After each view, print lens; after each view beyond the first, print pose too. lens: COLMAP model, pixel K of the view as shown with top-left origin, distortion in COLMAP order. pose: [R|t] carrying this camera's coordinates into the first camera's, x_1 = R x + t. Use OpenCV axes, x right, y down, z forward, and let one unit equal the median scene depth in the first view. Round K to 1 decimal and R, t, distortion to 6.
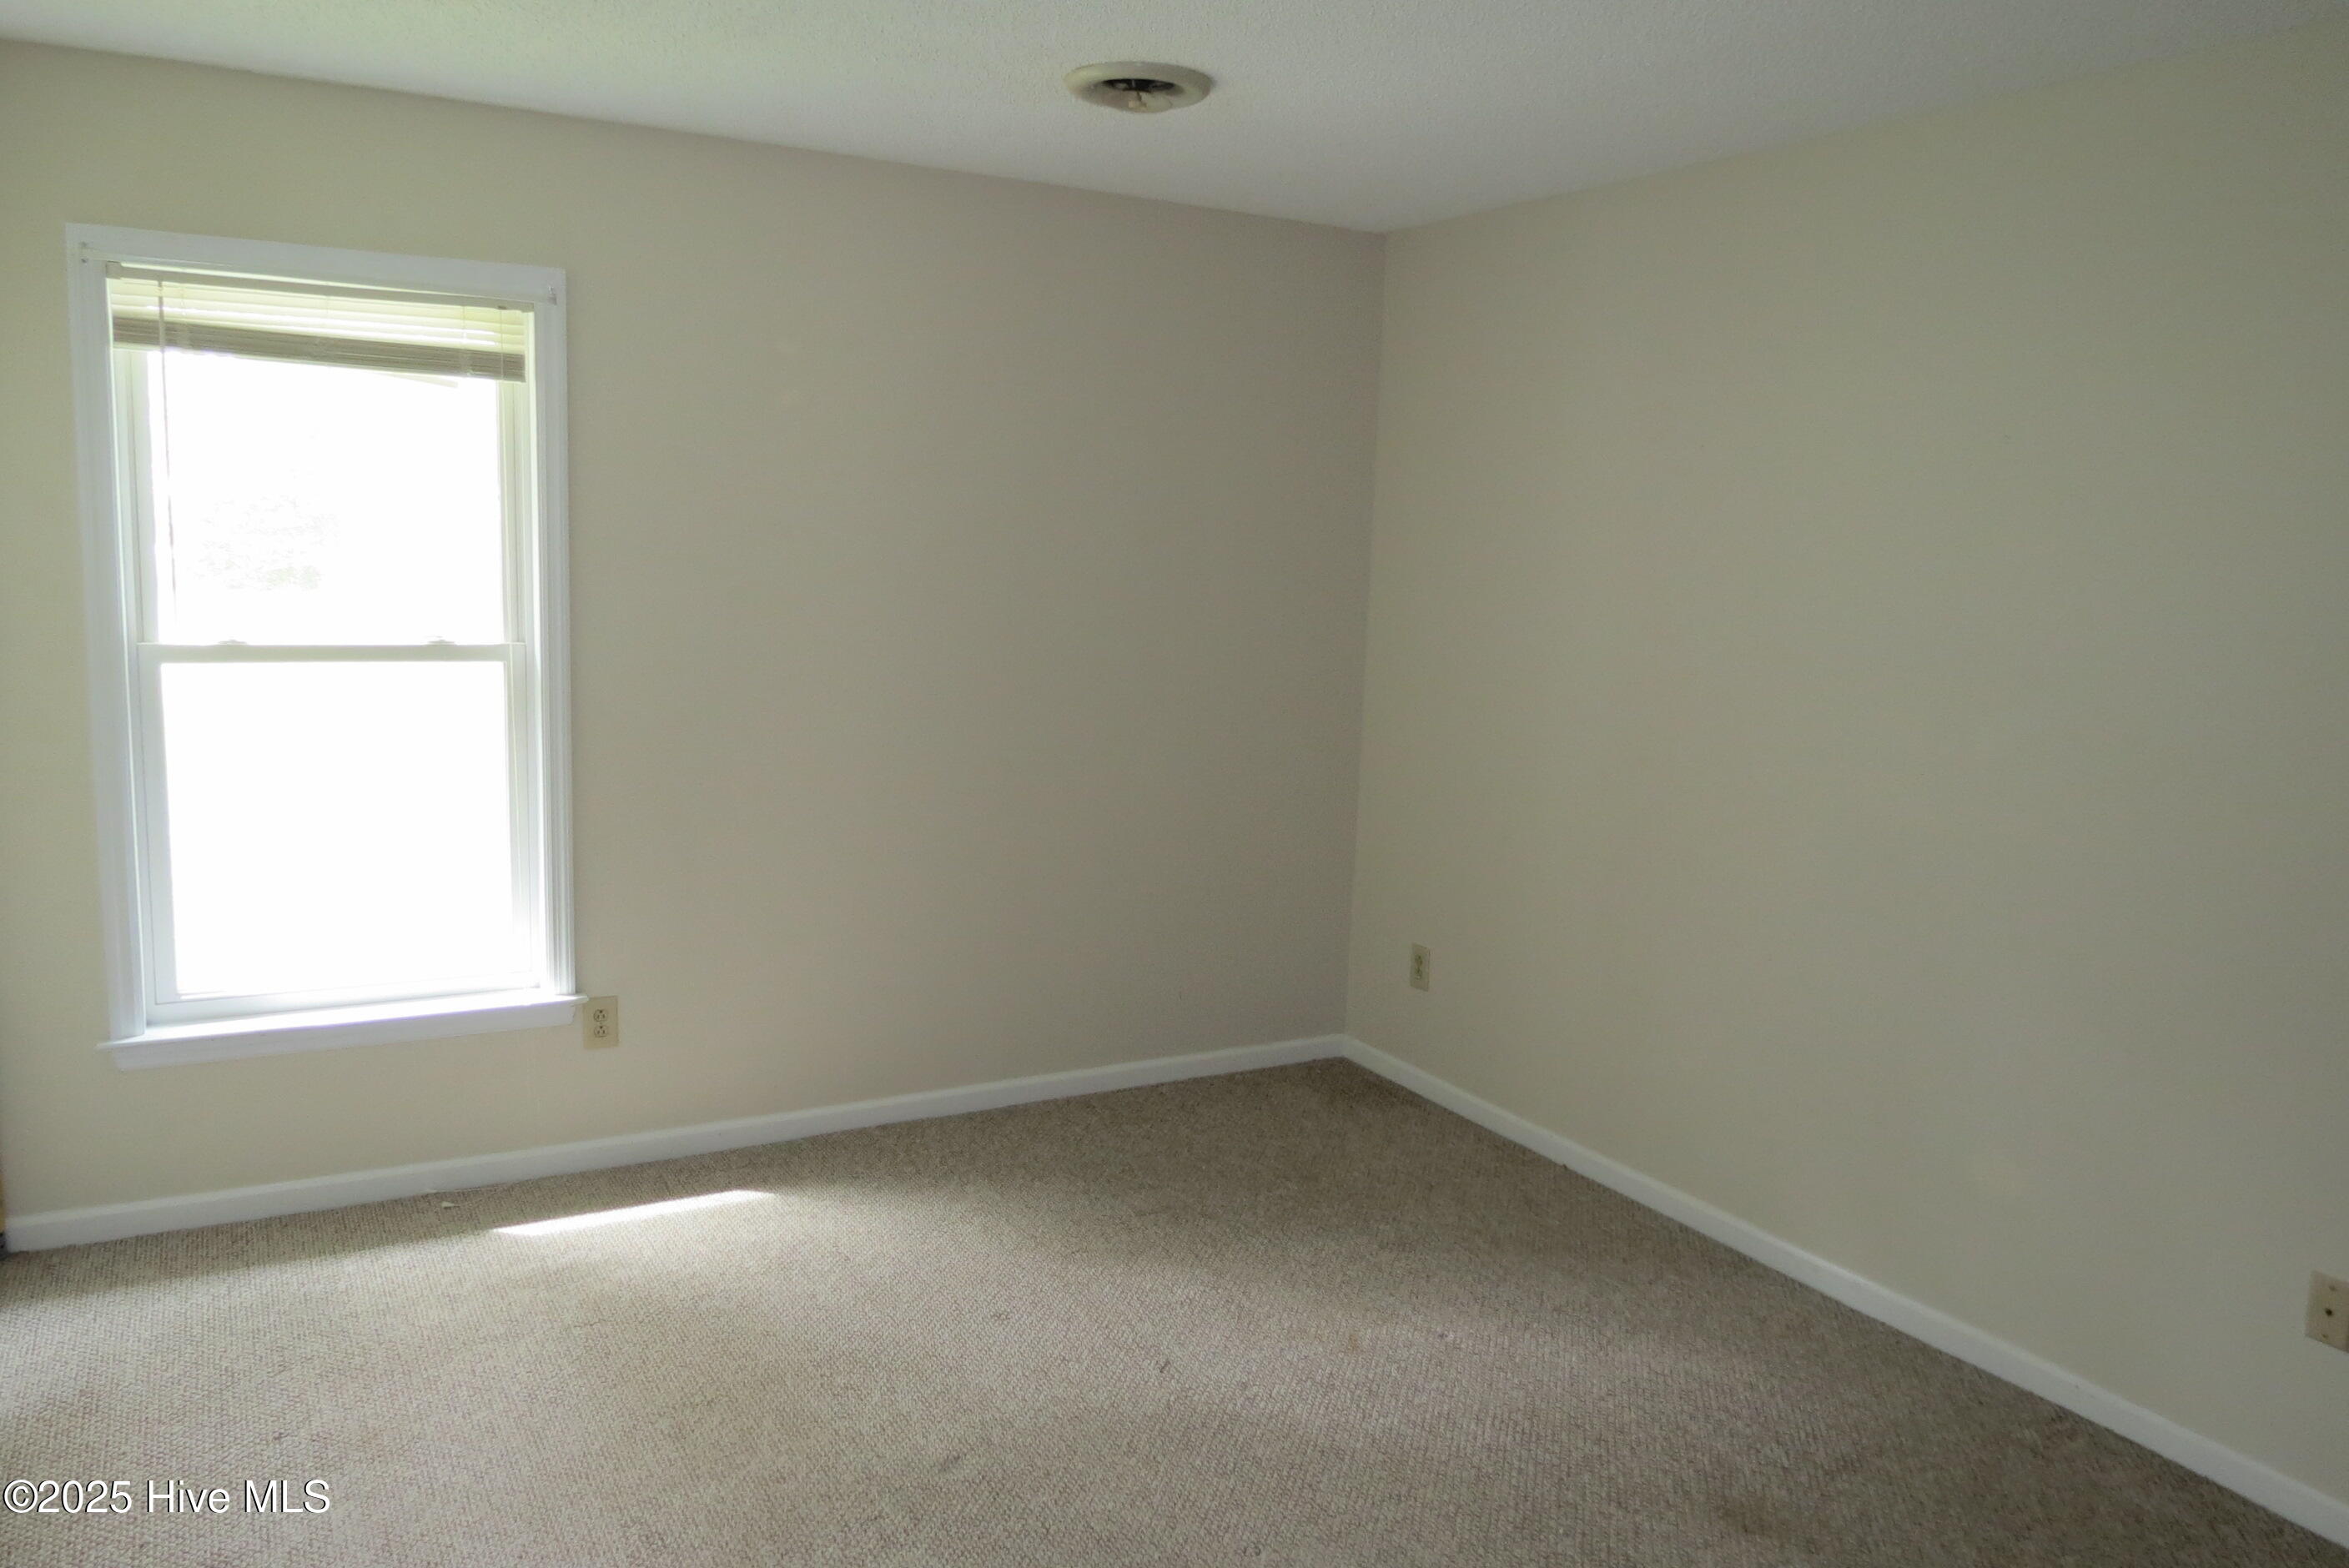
lens RADIAL K [[1715.5, 0, 1174.5], [0, 1715.5, 784.0], [0, 0, 1]] dist [-0.004931, -0.002607]
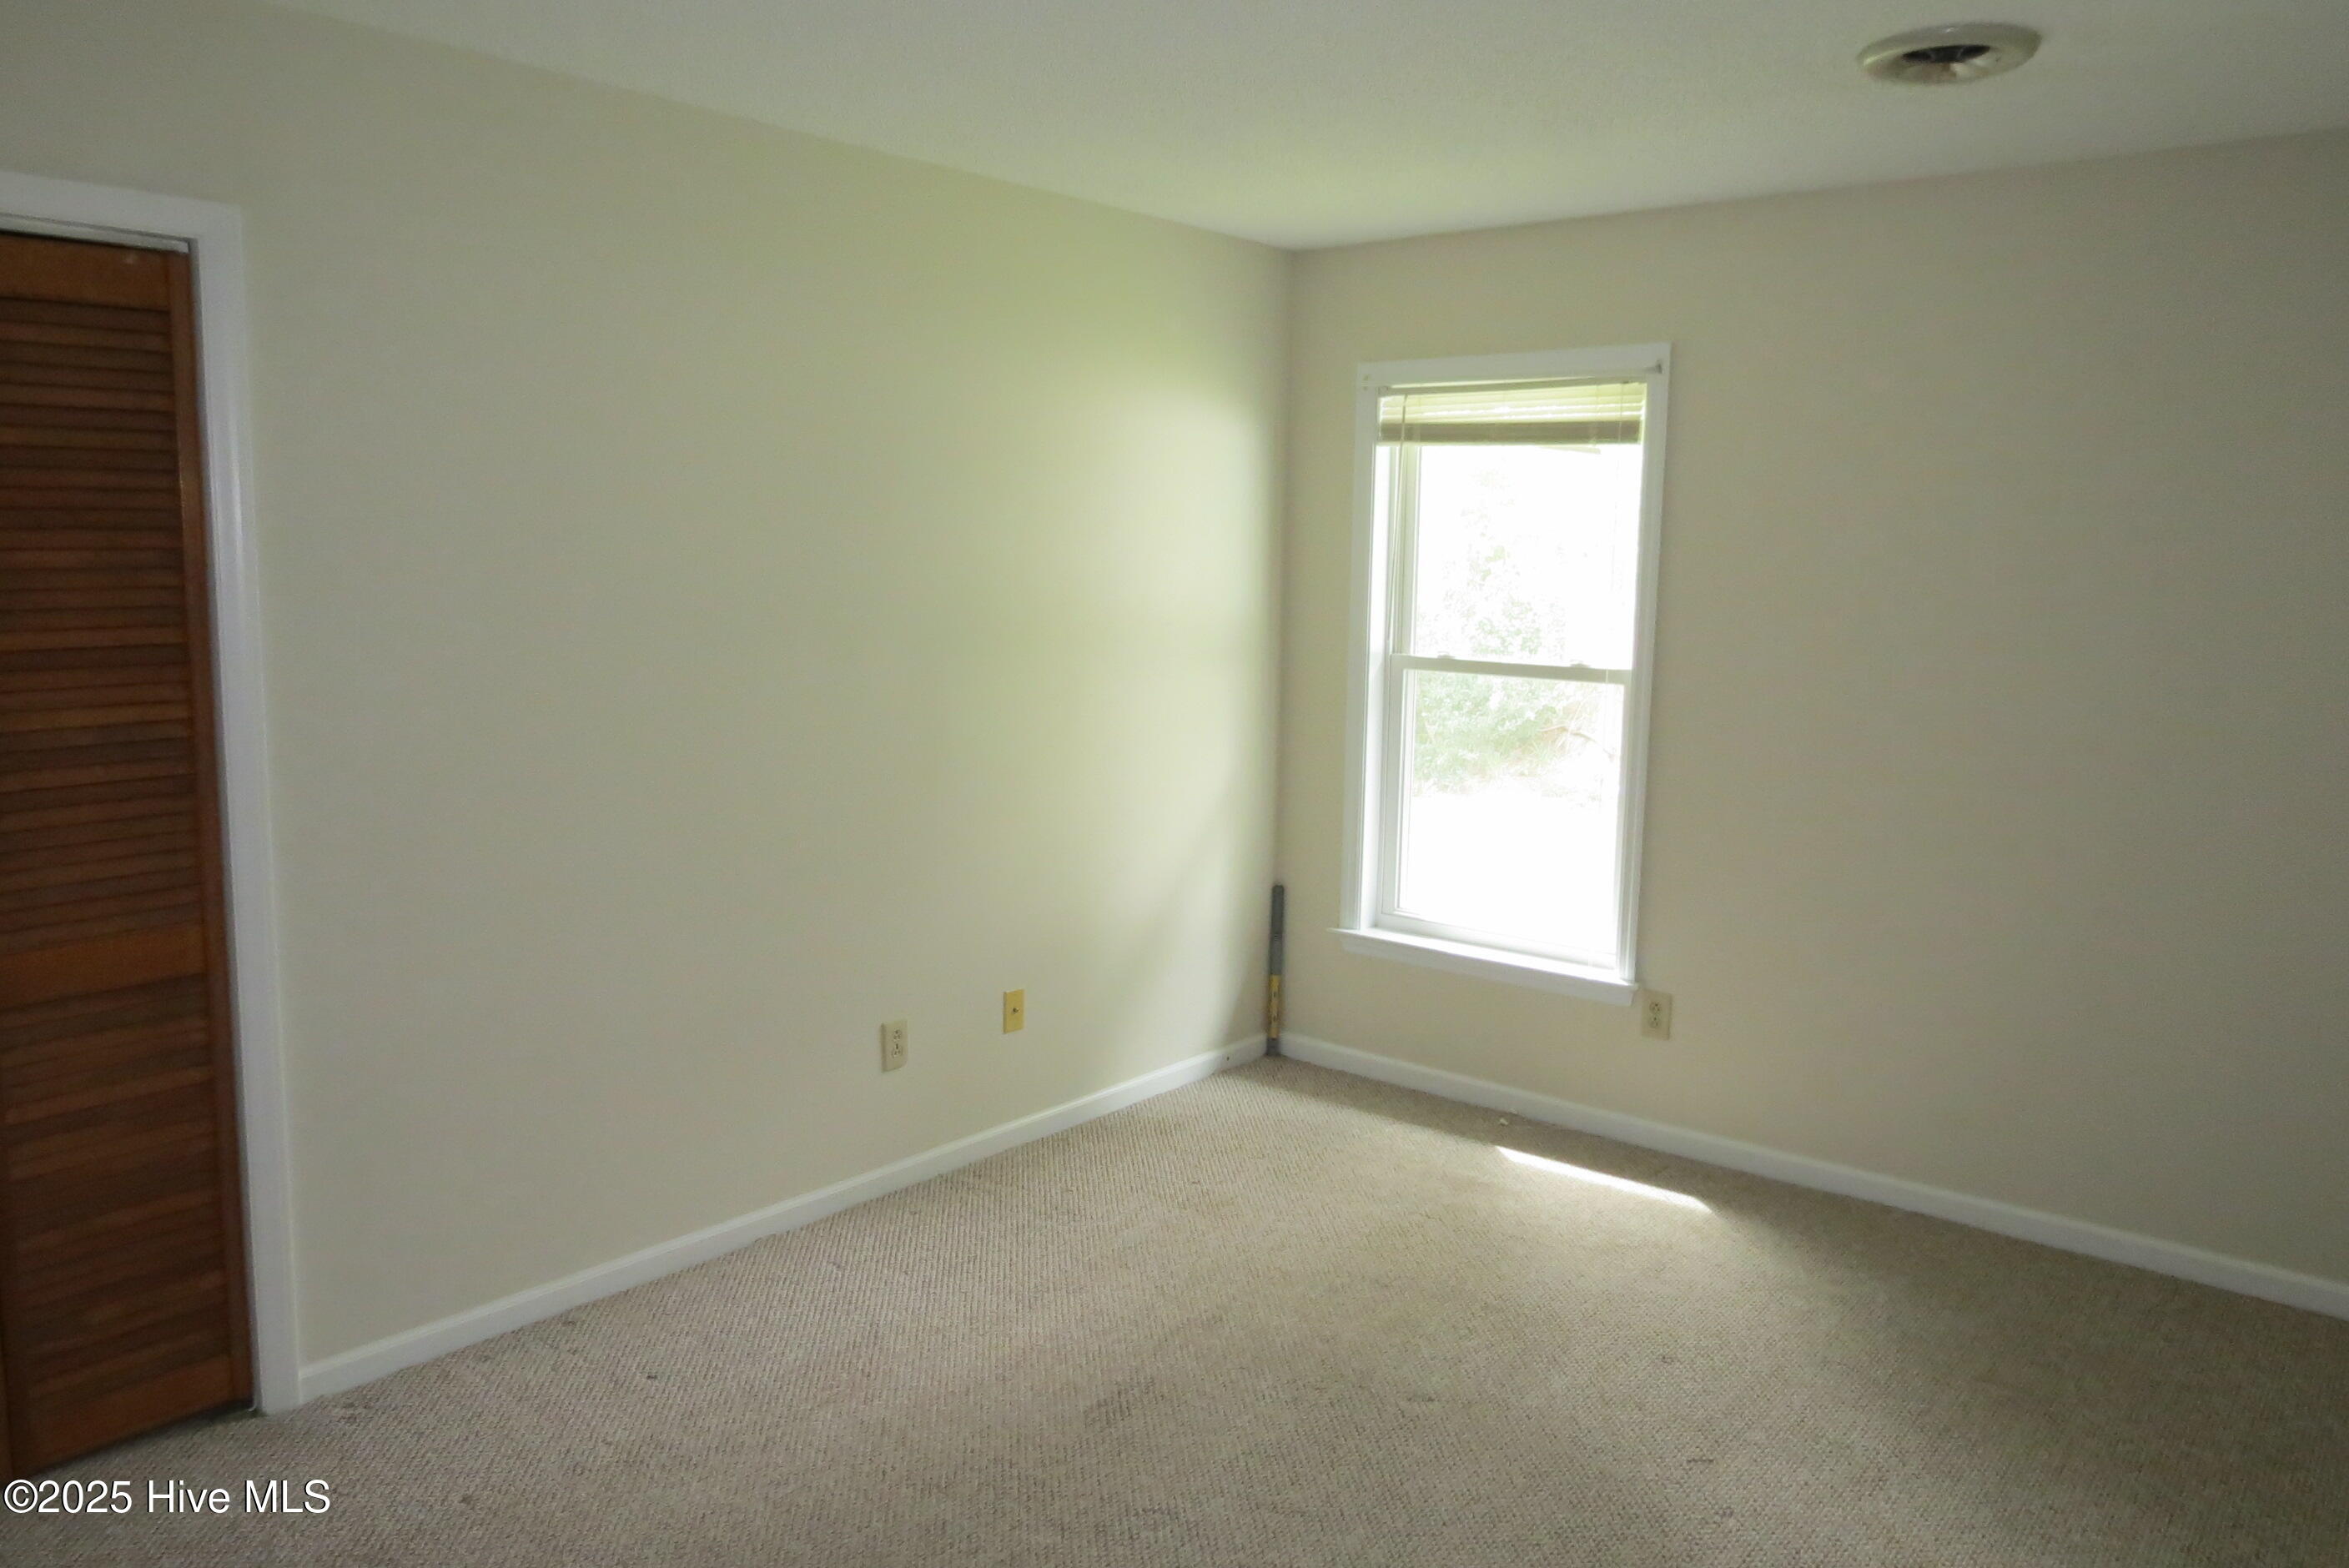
lens RADIAL K [[1734.5, 0, 1174.5], [0, 1734.5, 784.0], [0, 0, 1]] dist [0.052389, -0.001884]
pose [[0.361689, 0.100286, -0.926889, 0.636791], [-0.143337, 0.988359, 0.051004, -0.022859], [0.921214, 0.114410, 0.371853, 0.305235]]
